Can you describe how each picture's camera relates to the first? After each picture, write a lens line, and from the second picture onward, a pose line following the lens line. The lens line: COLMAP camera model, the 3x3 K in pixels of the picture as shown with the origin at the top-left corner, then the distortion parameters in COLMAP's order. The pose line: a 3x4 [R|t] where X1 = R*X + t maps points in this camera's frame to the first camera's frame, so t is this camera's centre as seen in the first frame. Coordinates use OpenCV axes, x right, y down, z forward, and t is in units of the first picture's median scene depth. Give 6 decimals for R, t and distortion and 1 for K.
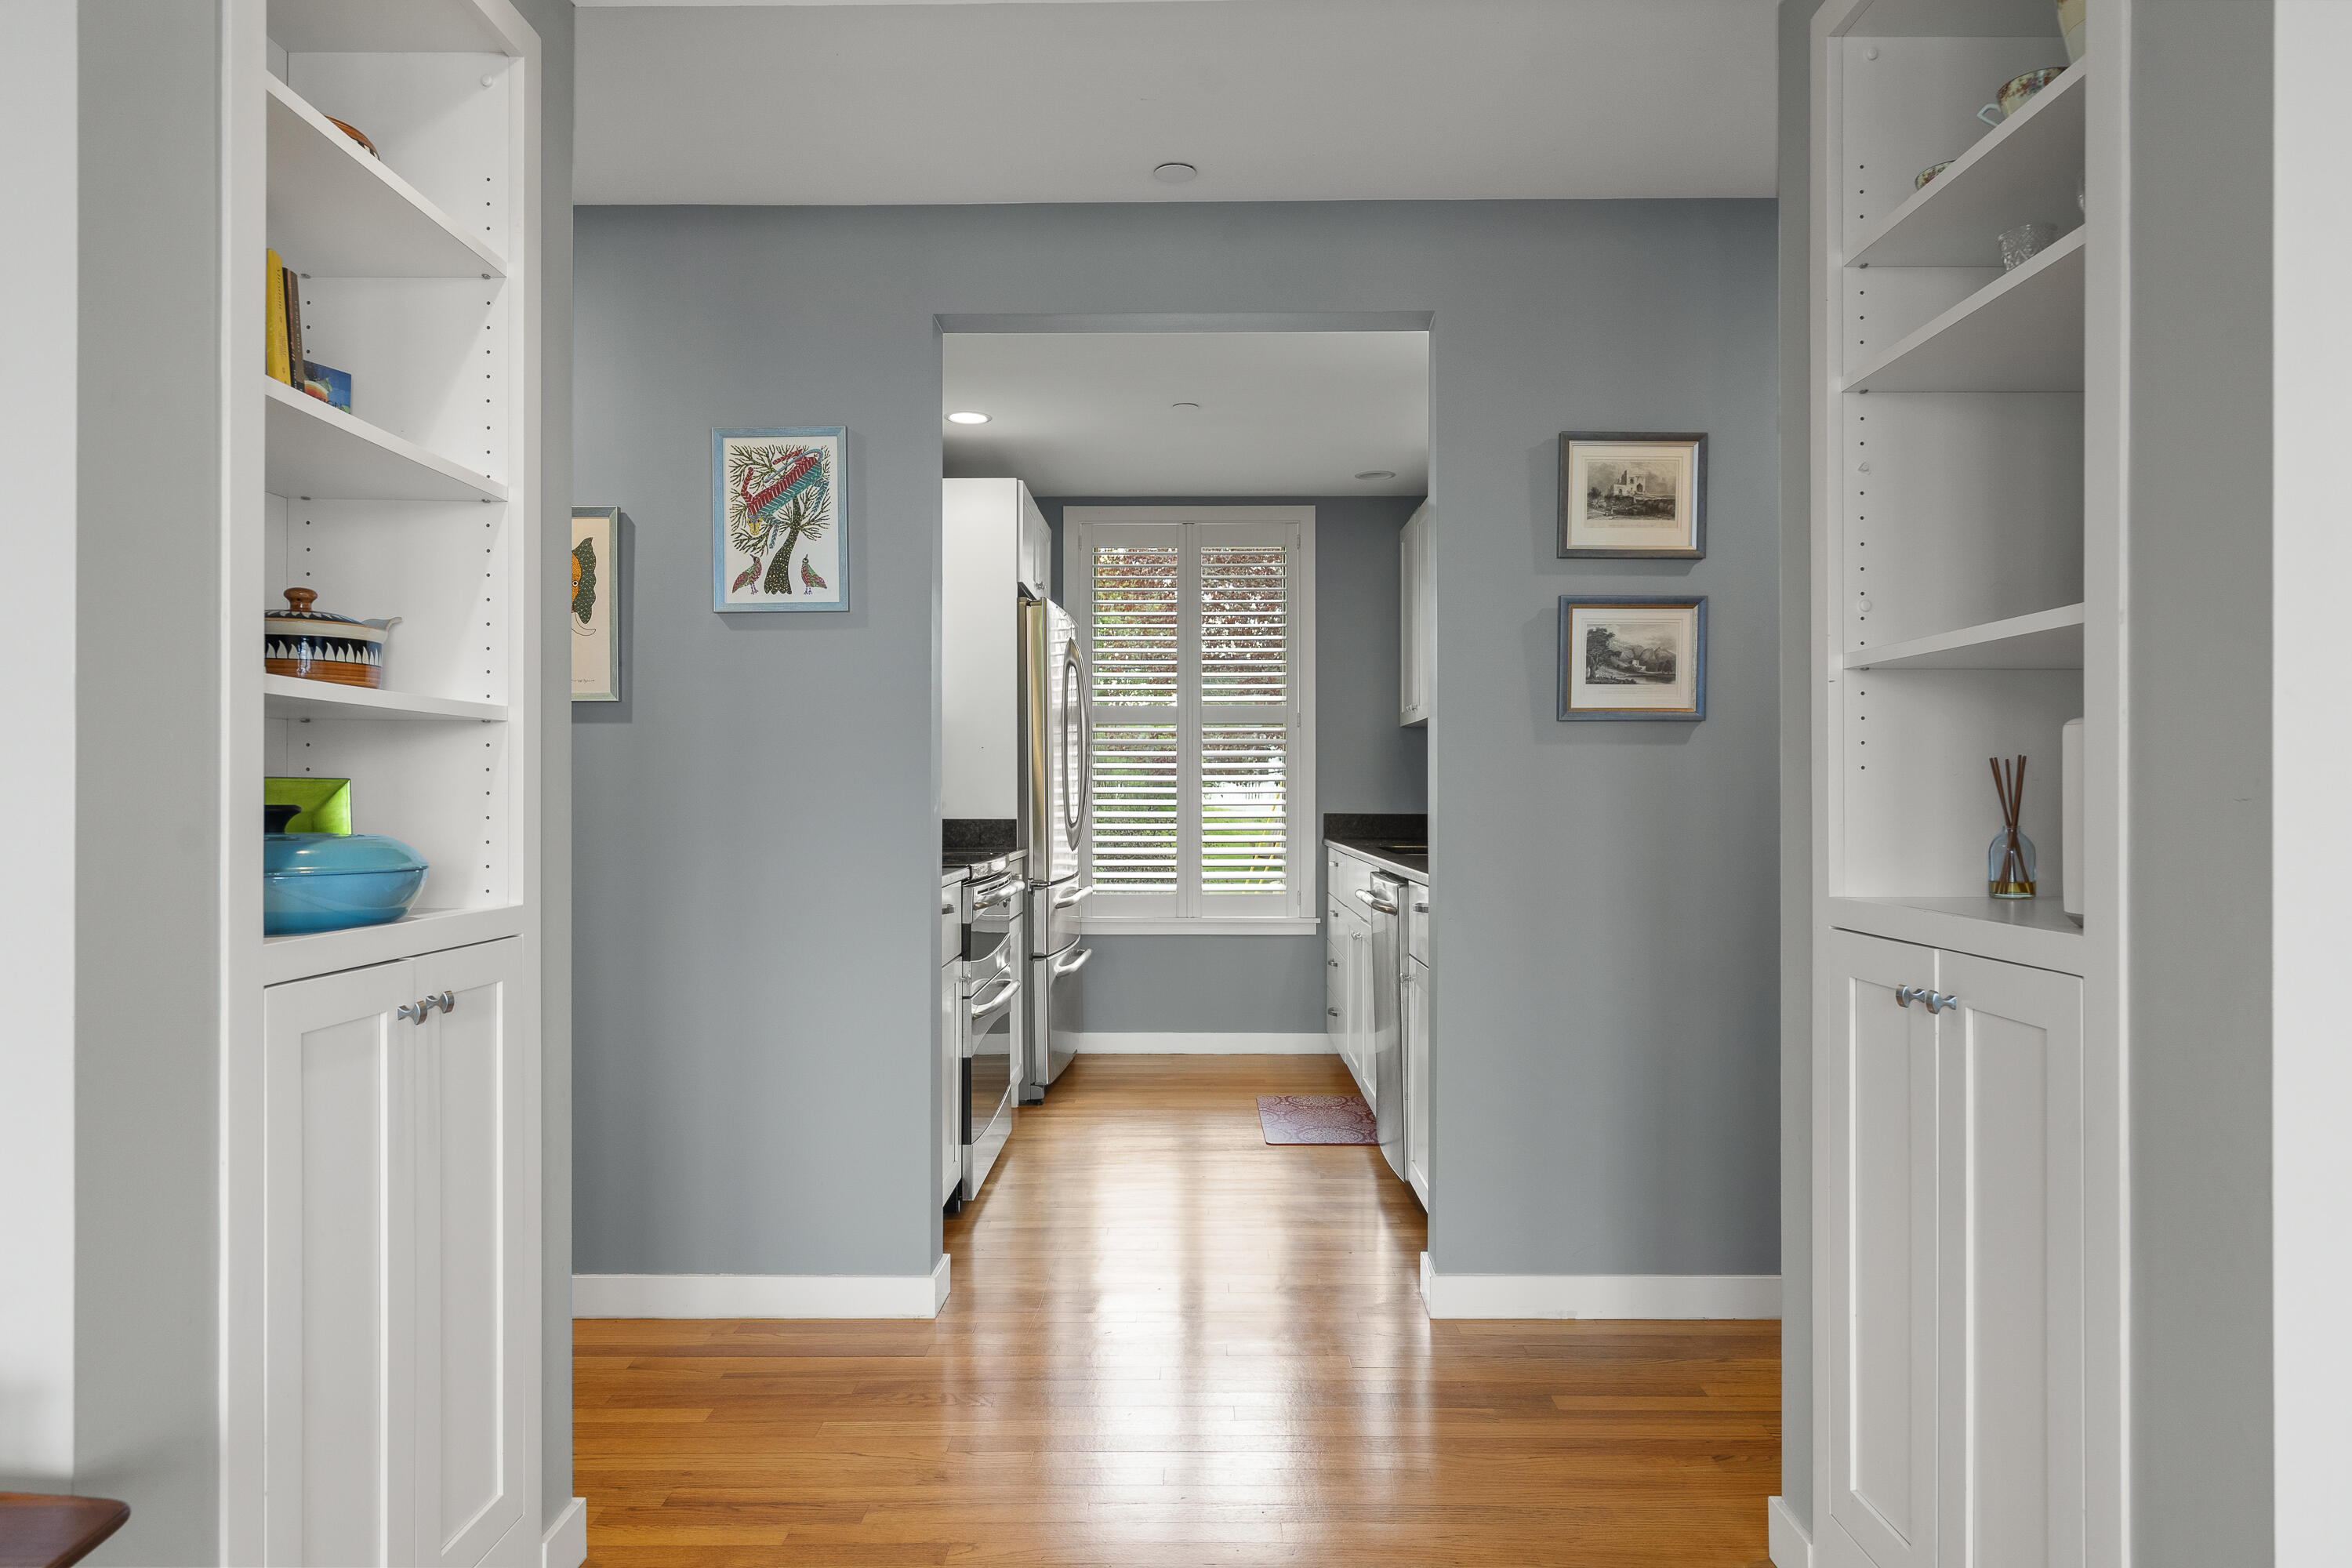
lens RADIAL K [[1434.5, 0, 1179.2], [0, 1434.5, 797.6], [0, 0, 1]] dist [-0.000157, -0.001122]
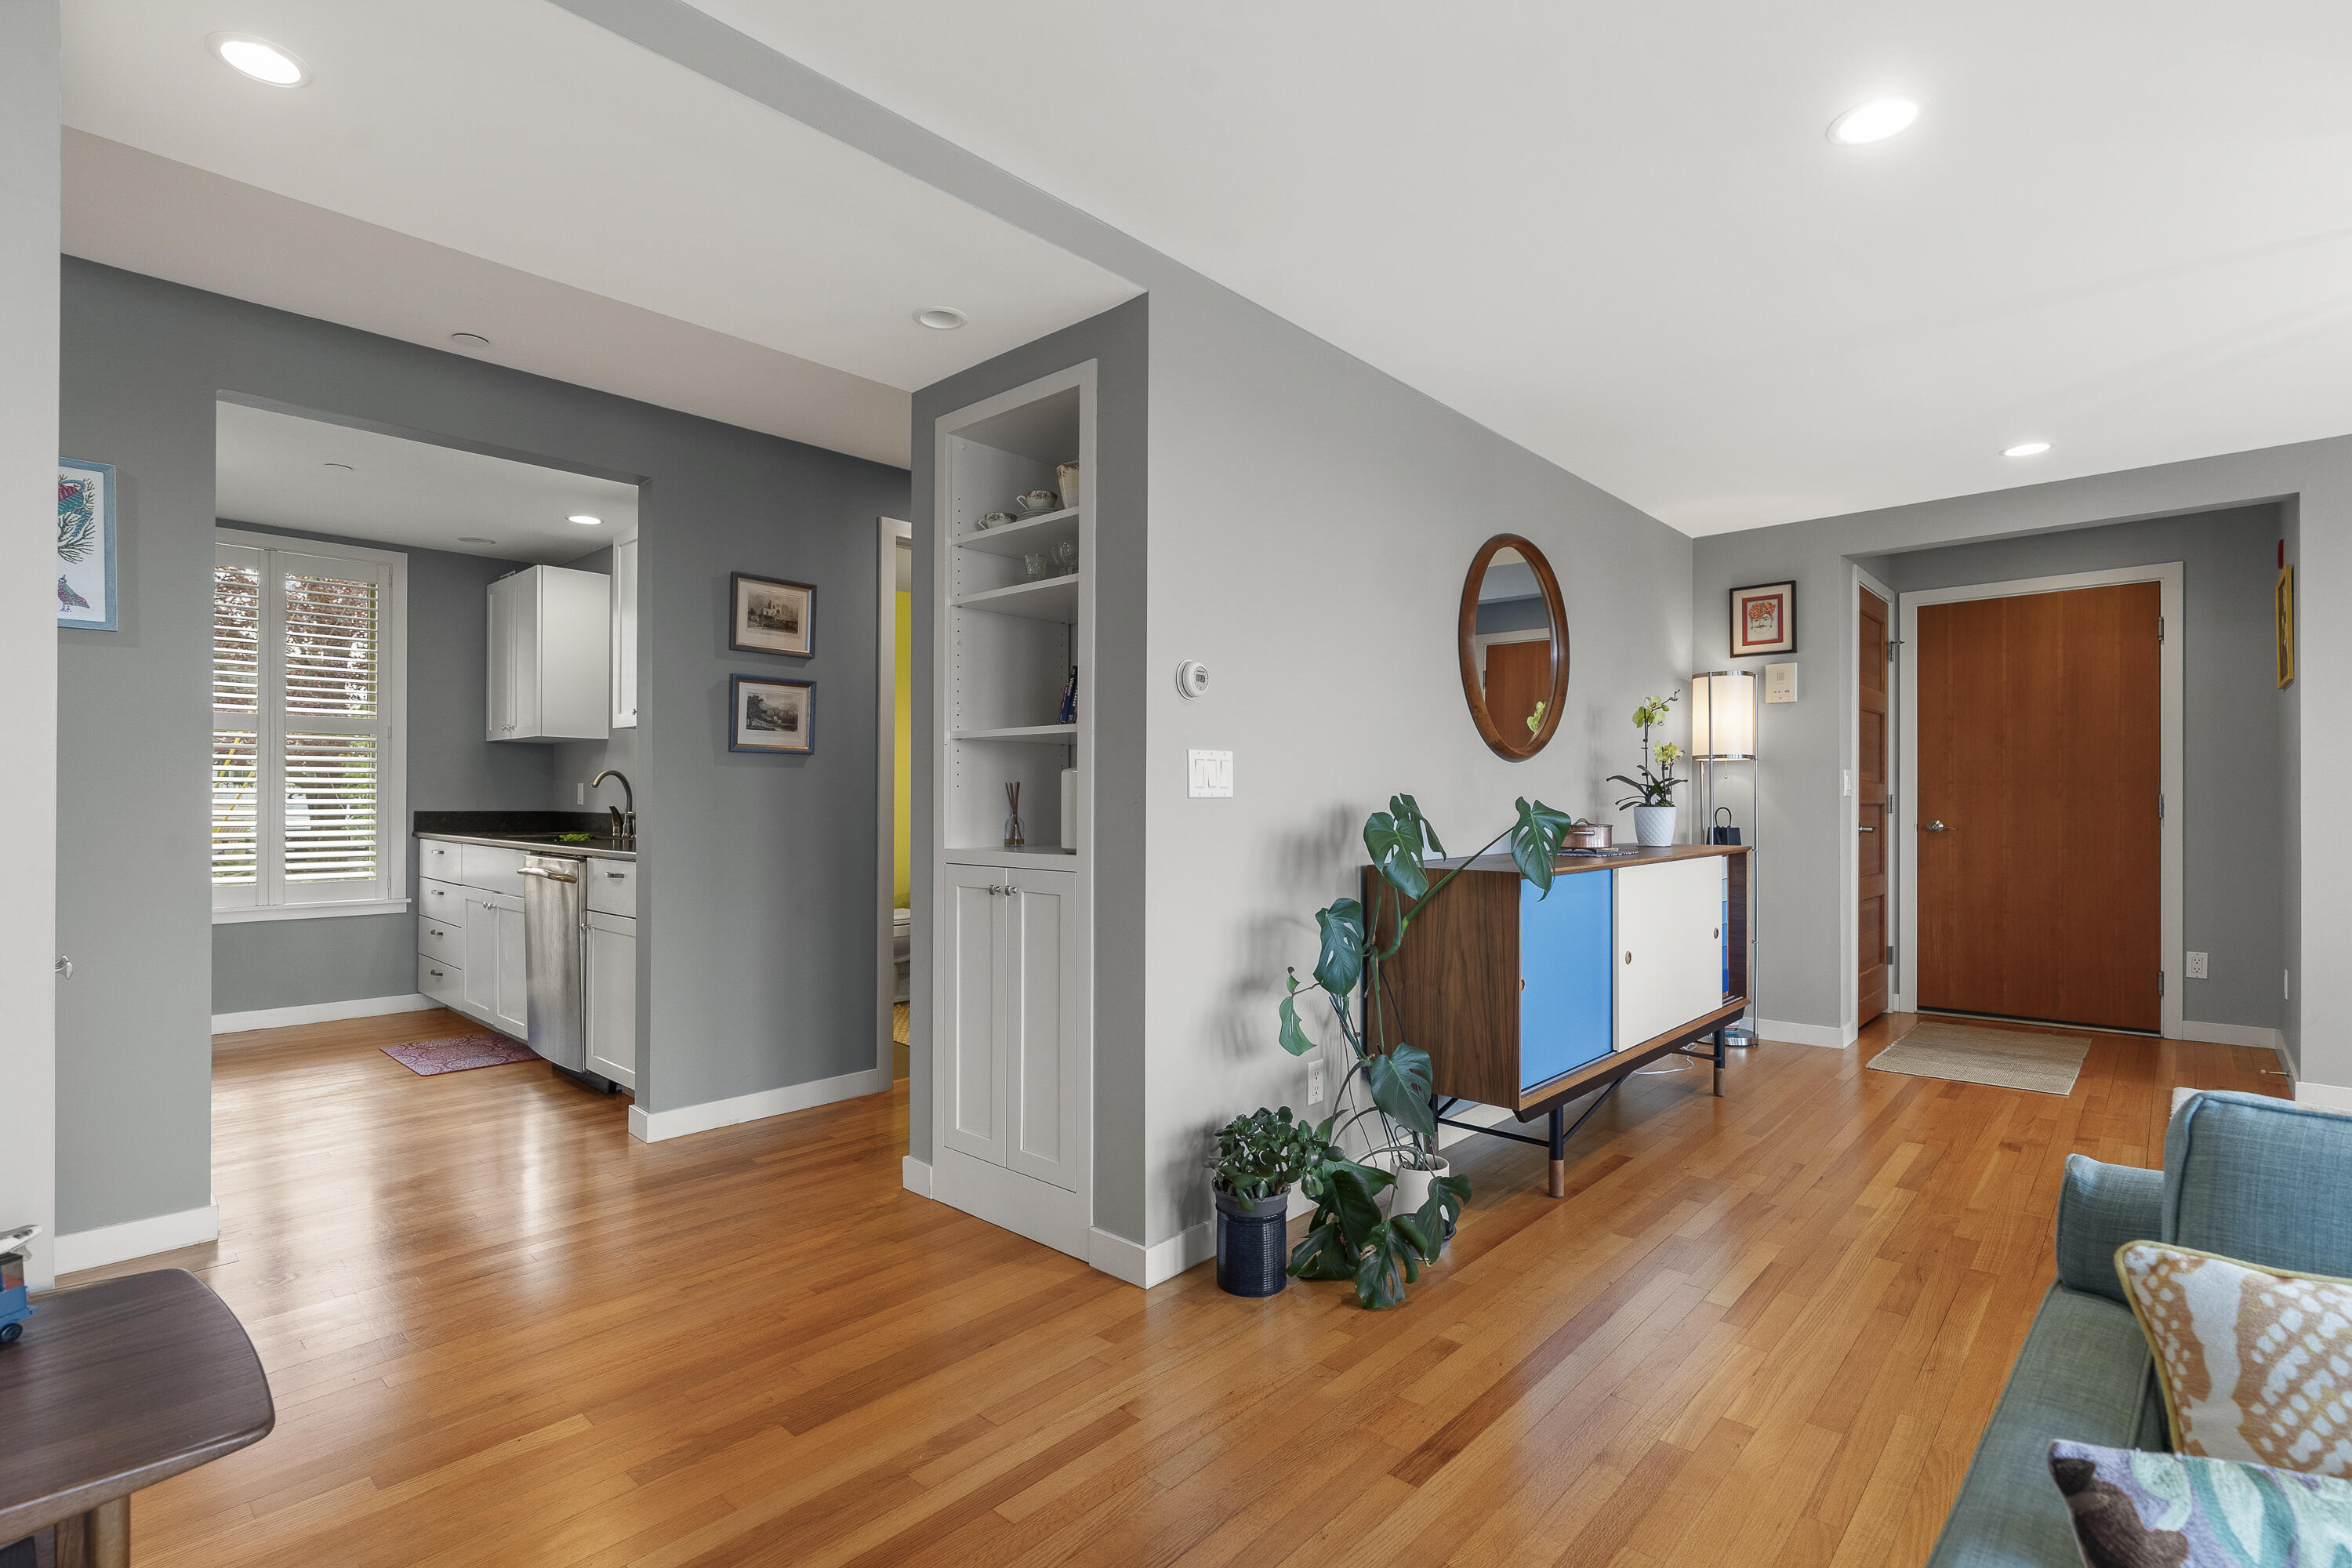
lens RADIAL K [[1139.1, 0, 1188.4], [0, 1139.1, 808.8], [0, 0, 1]] dist [-0.005136, 0.001873]
pose [[0.660599, -0.002082, 0.750736, -0.351079], [-0.004169, 0.999971, 0.006442, 0.000092], [-0.750727, -0.007385, 0.660571, -0.221935]]
